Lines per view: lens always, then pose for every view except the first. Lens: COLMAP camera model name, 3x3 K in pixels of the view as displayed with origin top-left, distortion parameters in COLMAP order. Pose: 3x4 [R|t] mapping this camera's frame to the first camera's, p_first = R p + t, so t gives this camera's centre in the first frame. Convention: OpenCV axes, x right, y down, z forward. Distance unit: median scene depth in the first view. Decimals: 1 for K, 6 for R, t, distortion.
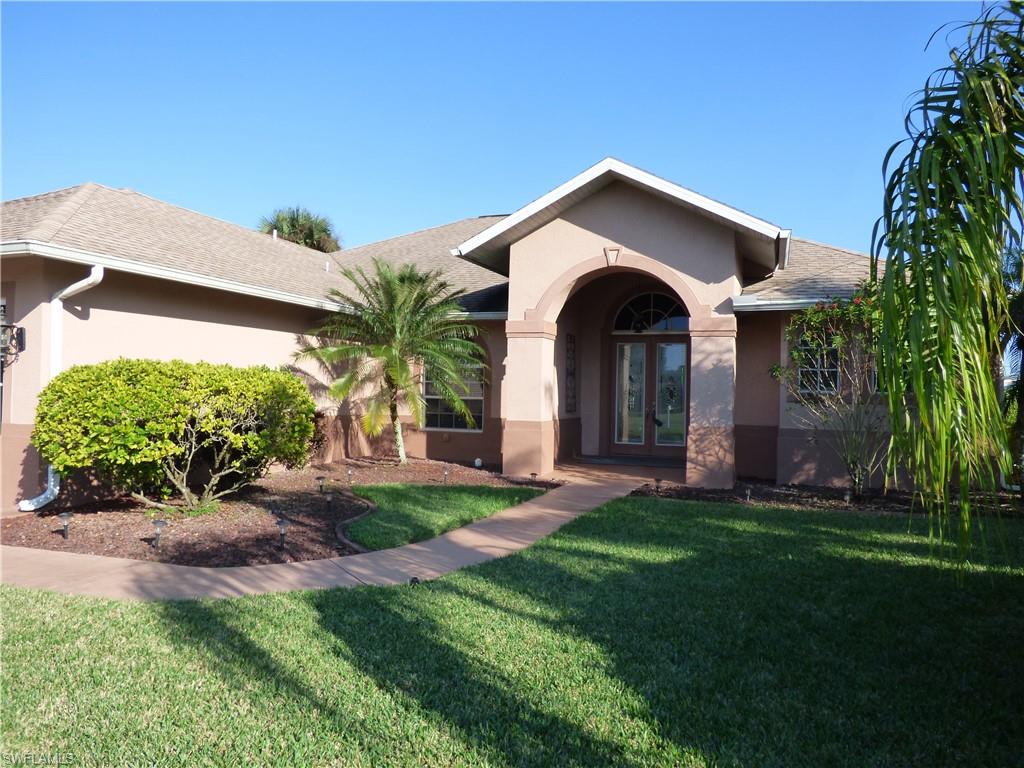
lens RADIAL K [[742.0, 0, 515.9], [0, 742.0, 387.7], [0, 0, 1]] dist [-0.033245, -0.001347]
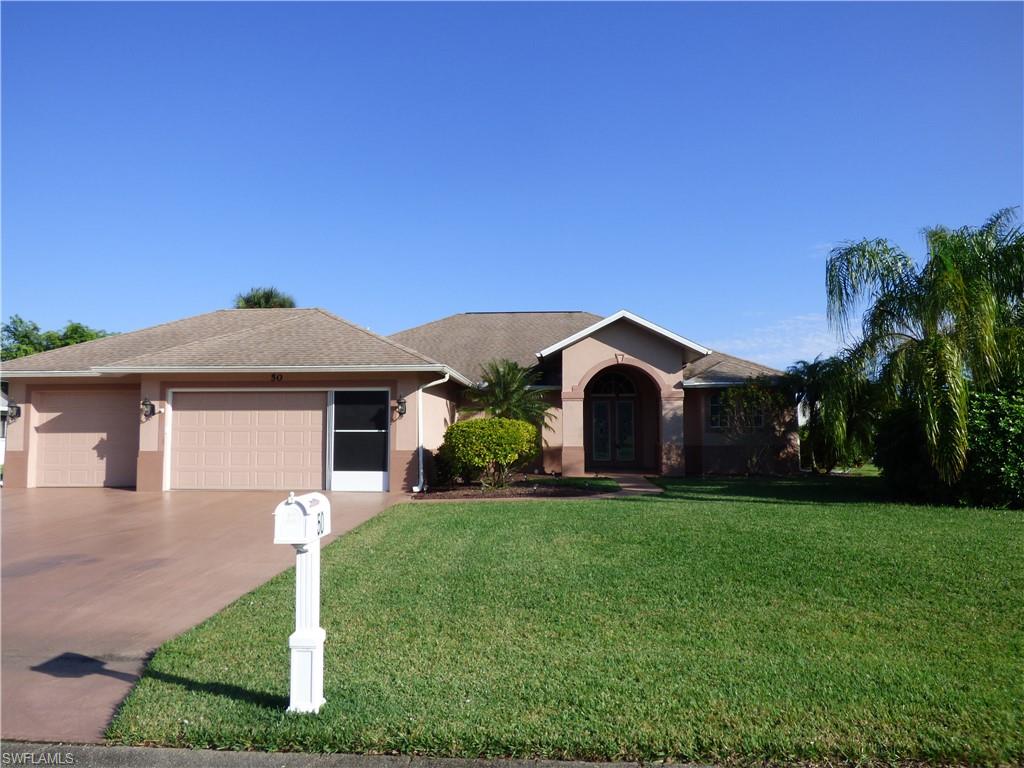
lens RADIAL K [[742.0, 0, 516.0], [0, 742.0, 383.4], [0, 0, 1]] dist [-0.033245, -0.001347]
pose [[0.955577, -0.002492, 0.294732, -0.722748], [0.020816, 0.998038, -0.059051, -0.005314], [-0.294006, 0.062563, 0.953754, -0.780666]]
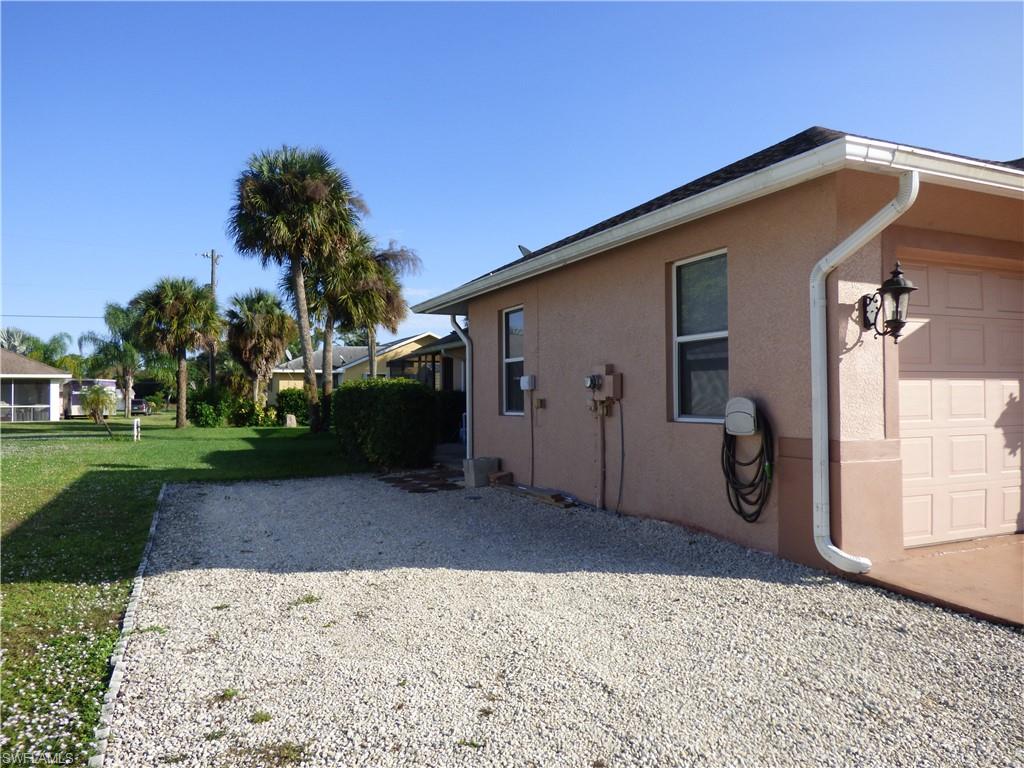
lens RADIAL K [[742.0, 0, 513.6], [0, 742.0, 380.4], [0, 0, 1]] dist [-0.033245, -0.001347]
pose [[0.721326, -0.008288, 0.692547, -1.800126], [0.014177, 0.999896, -0.002801, -0.015421], [-0.692451, 0.011838, 0.721368, 0.893564]]
